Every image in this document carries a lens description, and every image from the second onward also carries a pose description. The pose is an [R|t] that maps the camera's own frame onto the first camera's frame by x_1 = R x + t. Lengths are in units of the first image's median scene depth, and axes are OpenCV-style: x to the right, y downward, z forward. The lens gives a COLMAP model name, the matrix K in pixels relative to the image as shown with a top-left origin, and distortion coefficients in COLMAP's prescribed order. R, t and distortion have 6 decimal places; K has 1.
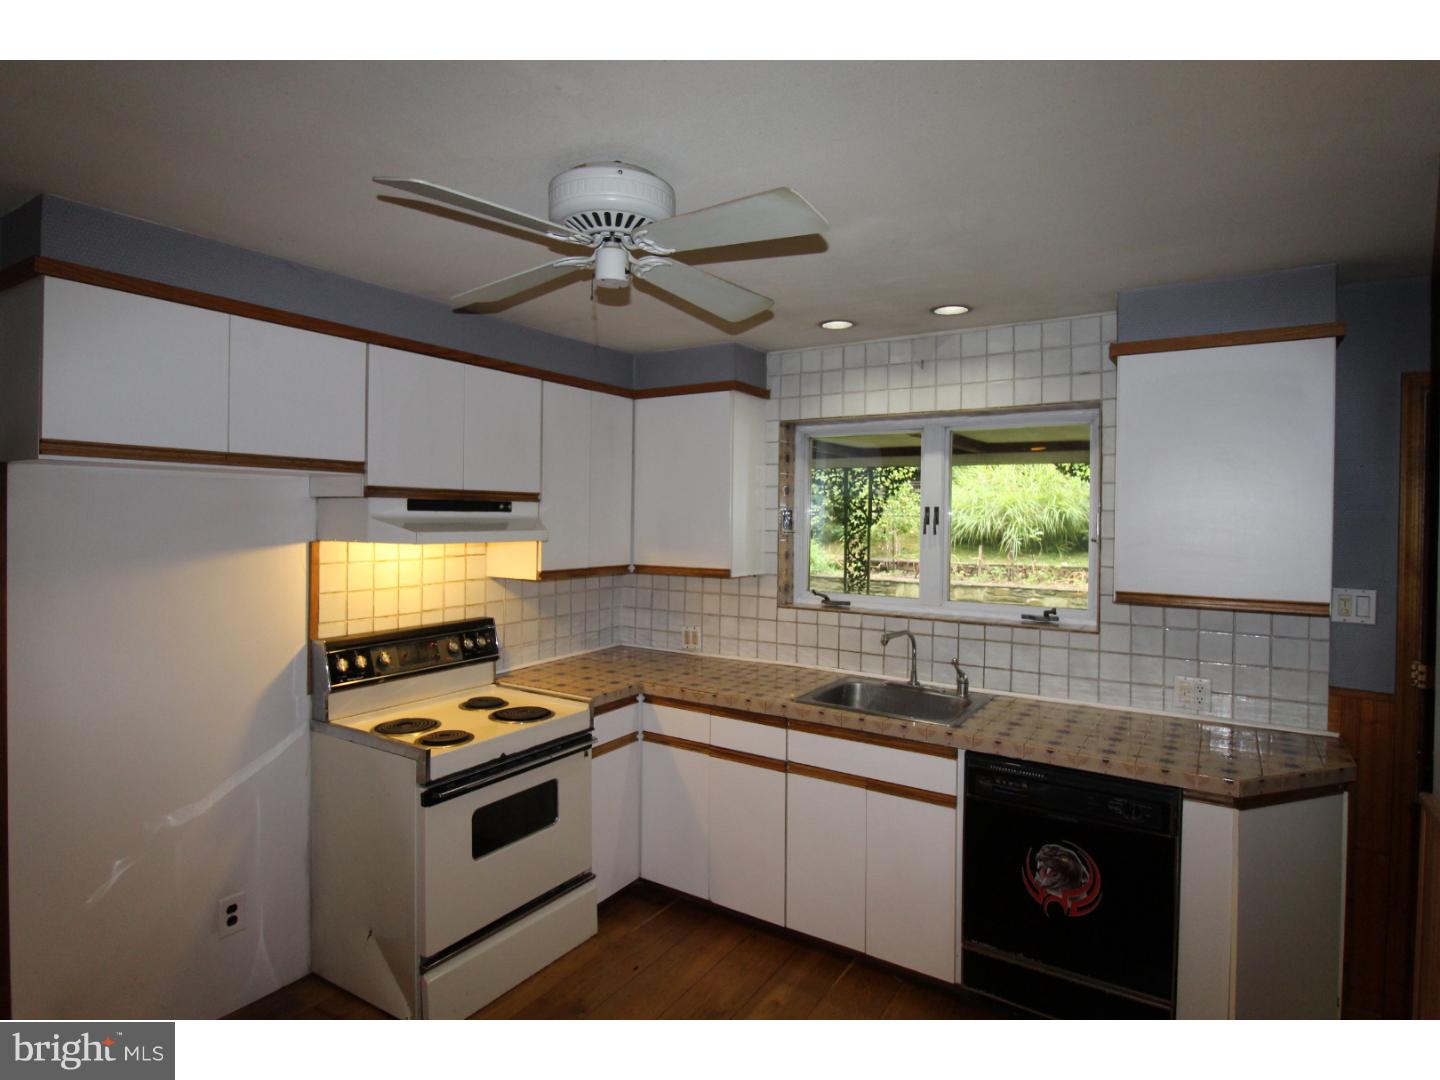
lens RADIAL K [[782.4, 0, 719.6], [0, 782.4, 530.5], [0, 0, 1]] dist [0.006033, -0.002025]
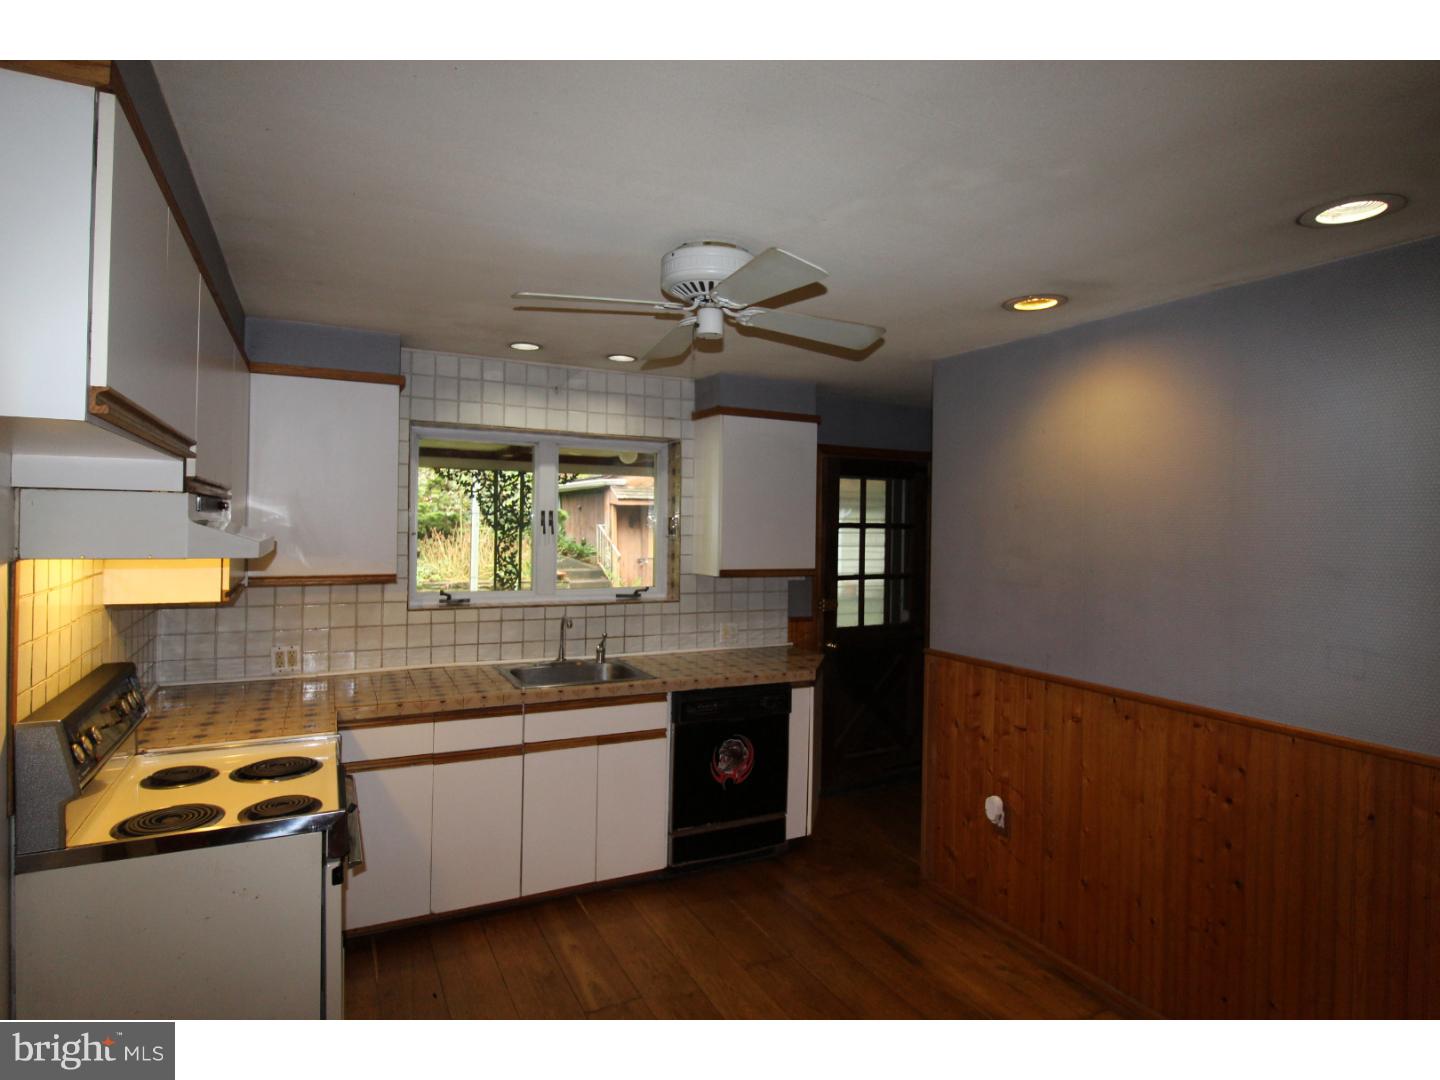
lens RADIAL K [[782.4, 0, 719.0], [0, 782.4, 532.9], [0, 0, 1]] dist [0.006033, -0.002025]
pose [[0.503241, -0.012499, 0.864056, -0.663963], [0.005164, 0.999921, 0.011456, -0.009660], [-0.864131, -0.001303, 0.503266, 0.200102]]
